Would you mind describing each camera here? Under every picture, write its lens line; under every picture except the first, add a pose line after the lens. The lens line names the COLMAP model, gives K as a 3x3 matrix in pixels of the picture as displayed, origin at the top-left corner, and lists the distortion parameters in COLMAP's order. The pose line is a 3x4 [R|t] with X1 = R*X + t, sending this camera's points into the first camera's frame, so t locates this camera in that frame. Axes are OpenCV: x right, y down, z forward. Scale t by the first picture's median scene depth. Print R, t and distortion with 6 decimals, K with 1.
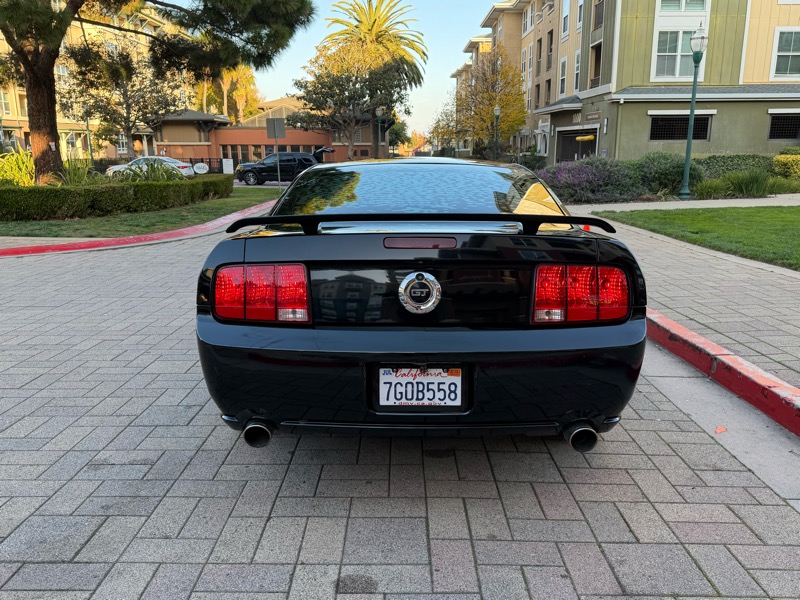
lens RADIAL K [[648.7, 0, 401.4], [0, 648.7, 297.9], [0, 0, 1]] dist [0.111875, -0.190162]
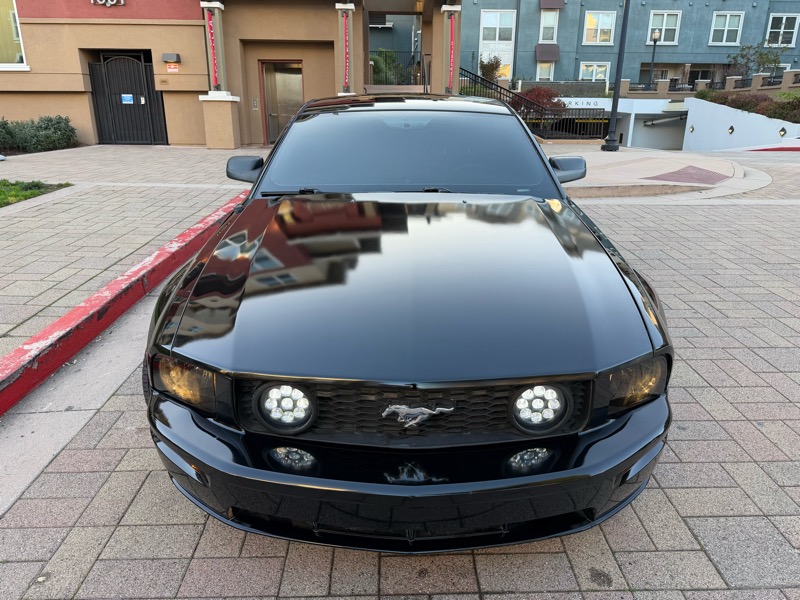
lens RADIAL K [[566.2, 0, 401.9], [0, 566.2, 299.0], [0, 0, 1]] dist [0.003270, -0.004530]
pose [[-0.999730, 0.006056, -0.022418, 0.016796], [-0.006396, 0.856250, 0.516522, -0.129894], [0.022324, 0.516526, -0.855980, 0.631885]]
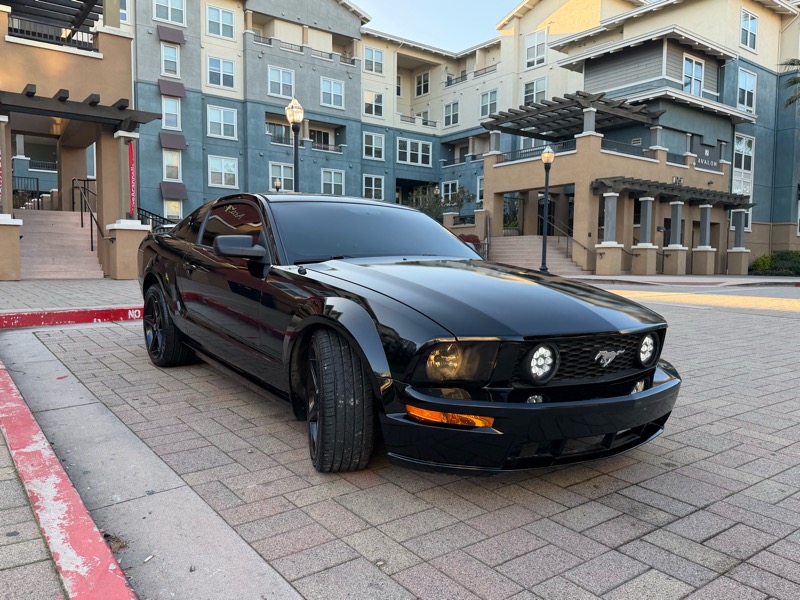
lens RADIAL K [[616.0, 0, 399.6], [0, 616.0, 307.8], [0, 0, 1]] dist [0.112690, -0.185395]
pose [[-0.796708, 0.042692, -0.602855, 0.193694], [-0.141303, 0.956696, 0.254491, -0.105862], [0.587614, 0.287941, -0.756175, 0.654378]]
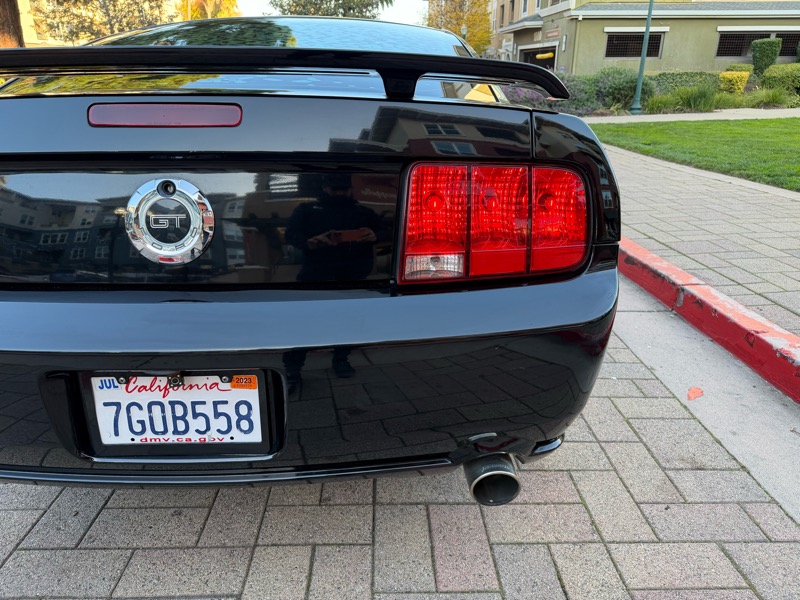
lens RADIAL K [[563.8, 0, 397.7], [0, 563.8, 303.4], [0, 0, 1]] dist [0.022324, -0.028304]
pose [[0.999584, -0.011221, 0.026551, 0.034506], [0.006734, 0.986539, 0.163390, -0.002931], [-0.028027, -0.163143, 0.986204, 0.104822]]
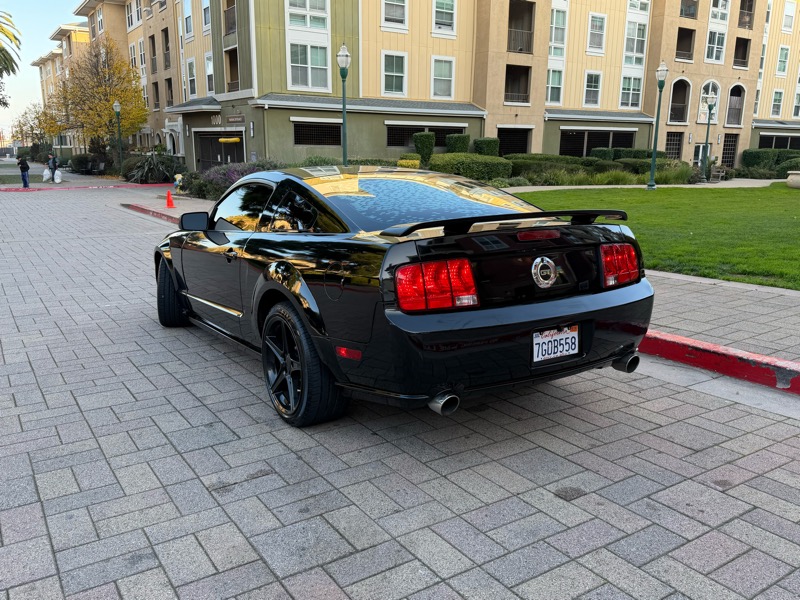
lens RADIAL K [[648.7, 0, 401.4], [0, 648.7, 297.9], [0, 0, 1]] dist [0.111875, -0.190162]
pose [[0.835959, -0.108875, 0.537884, -0.170269], [0.109234, 0.993522, 0.031335, -0.005434], [-0.537811, 0.032561, 0.842436, 0.009673]]
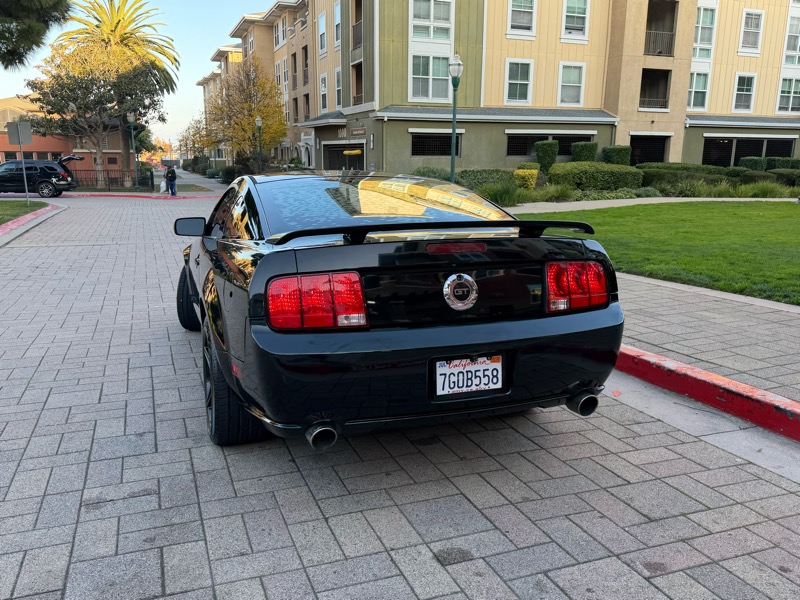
lens RADIAL K [[647.0, 0, 392.5], [0, 647.0, 300.9], [0, 0, 1]] dist [0.125979, -0.212296]
pose [[0.936359, -0.063430, 0.345266, -0.086906], [0.067517, 0.997718, 0.000187, -0.000071], [-0.344490, 0.023136, 0.938505, -0.002273]]
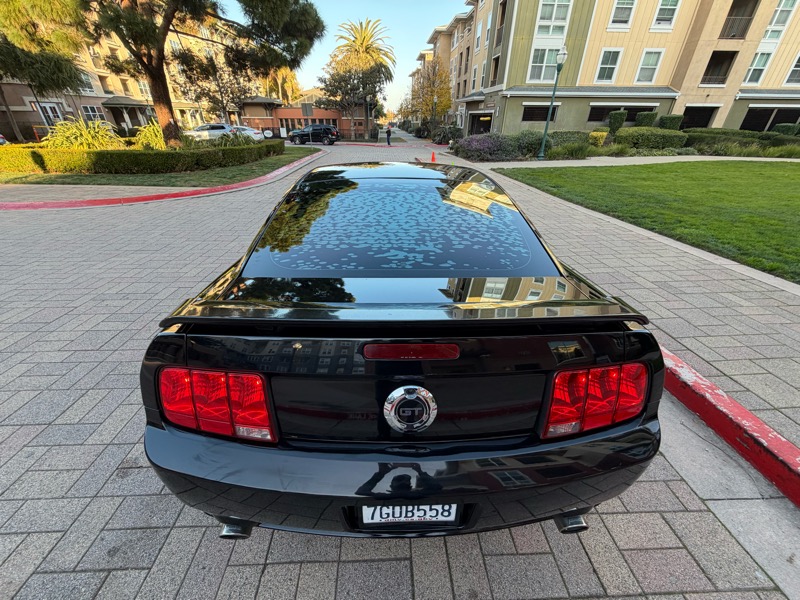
lens RADIAL K [[318.0, 0, 396.1], [0, 318.0, 299.5], [0, 0, 1]] dist [-0.000920, 0.000268]
pose [[0.999096, -0.009382, 0.041459, -0.000782], [-0.002805, 0.958658, 0.284547, -0.046048], [-0.042415, -0.284406, 0.957765, 0.122805]]
